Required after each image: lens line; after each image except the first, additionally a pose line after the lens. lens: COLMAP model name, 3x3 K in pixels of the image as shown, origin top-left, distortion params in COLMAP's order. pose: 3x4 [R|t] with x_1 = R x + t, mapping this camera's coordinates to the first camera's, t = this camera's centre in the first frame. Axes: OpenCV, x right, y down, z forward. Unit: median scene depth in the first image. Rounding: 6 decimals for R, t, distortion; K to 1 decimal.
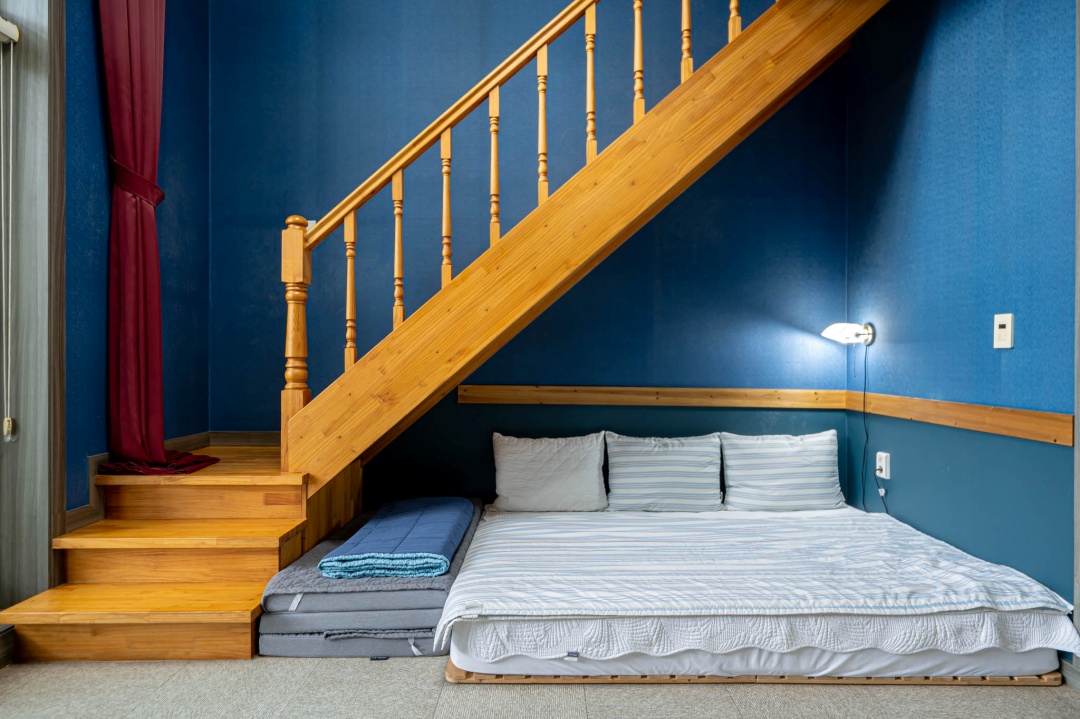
lens RADIAL K [[588.2, 0, 540.0], [0, 588.2, 359.5], [0, 0, 1]] dist [0.005565, 0.000983]
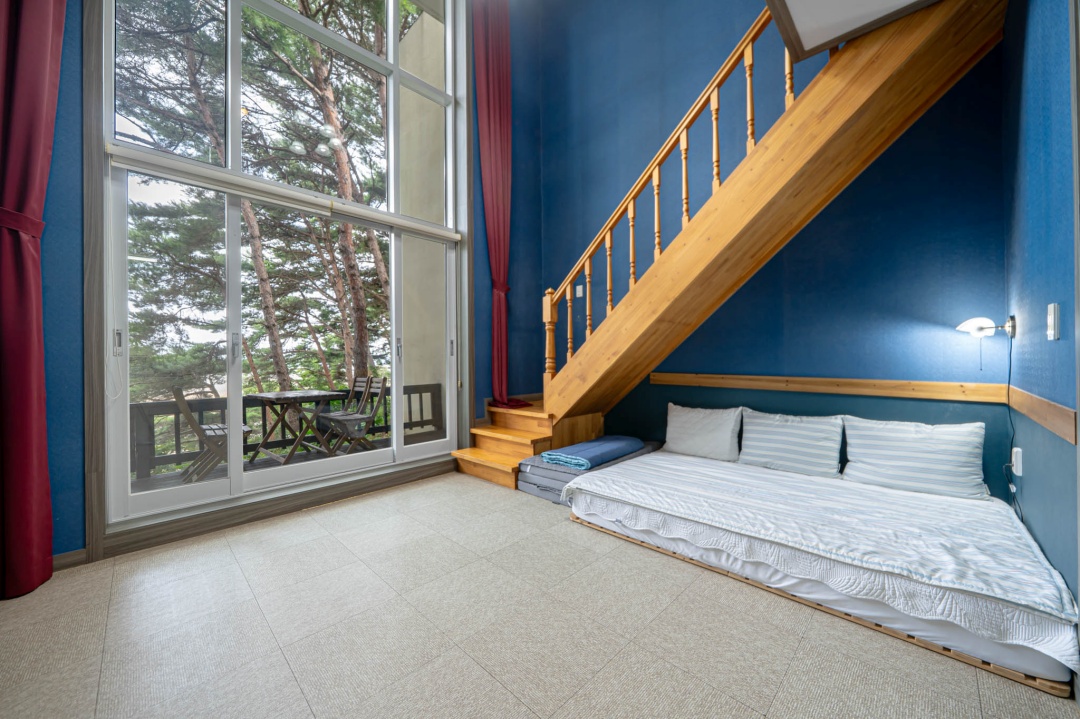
lens RADIAL K [[394.9, 0, 540.0], [0, 394.9, 359.5], [0, 0, 1]] dist [-0.000608, -0.000053]
pose [[0.714674, -0.007552, -0.699417, 0.550801], [0.011141, 0.999938, 0.000587, 0.002122], [0.699369, -0.008211, 0.714714, -0.020095]]
